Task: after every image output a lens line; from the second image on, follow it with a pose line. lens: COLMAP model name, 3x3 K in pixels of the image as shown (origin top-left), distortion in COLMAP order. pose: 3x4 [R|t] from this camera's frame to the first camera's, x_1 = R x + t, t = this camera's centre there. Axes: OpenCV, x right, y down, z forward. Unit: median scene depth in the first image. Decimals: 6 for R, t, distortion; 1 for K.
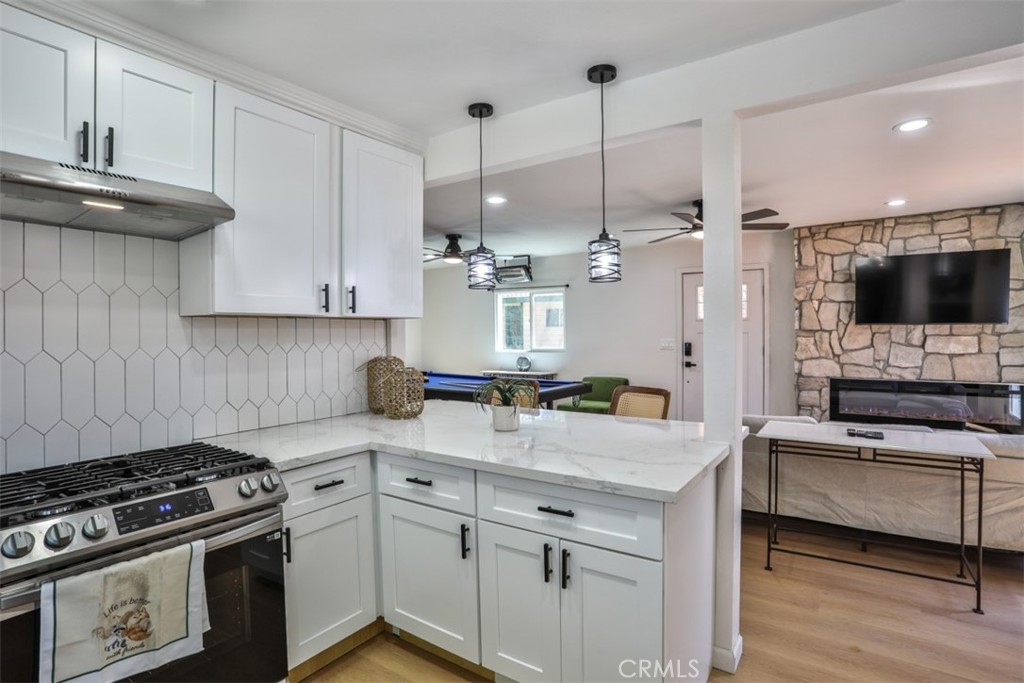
lens RADIAL K [[522.8, 0, 505.4], [0, 522.8, 339.3], [0, 0, 1]] dist [-0.079108, 0.030989]
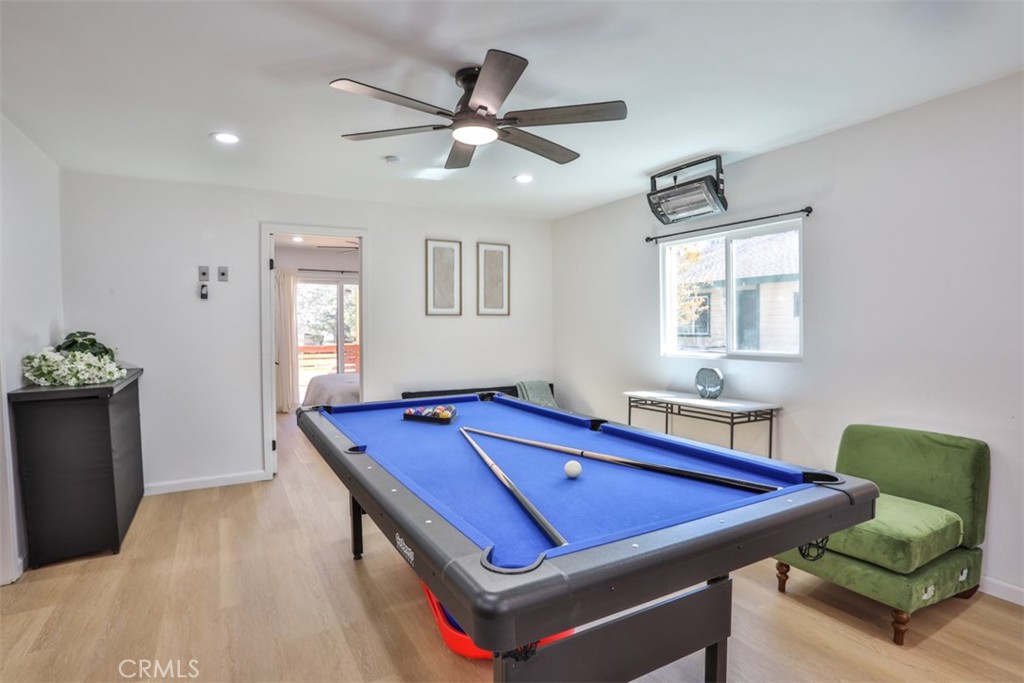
lens RADIAL K [[522.8, 0, 505.4], [0, 522.8, 339.3], [0, 0, 1]] dist [-0.079108, 0.030989]
pose [[0.897823, 0.010694, -0.440228, 0.076486], [-0.006166, 0.999912, 0.011715, 0.001869], [0.440314, -0.007804, 0.897810, 0.484425]]
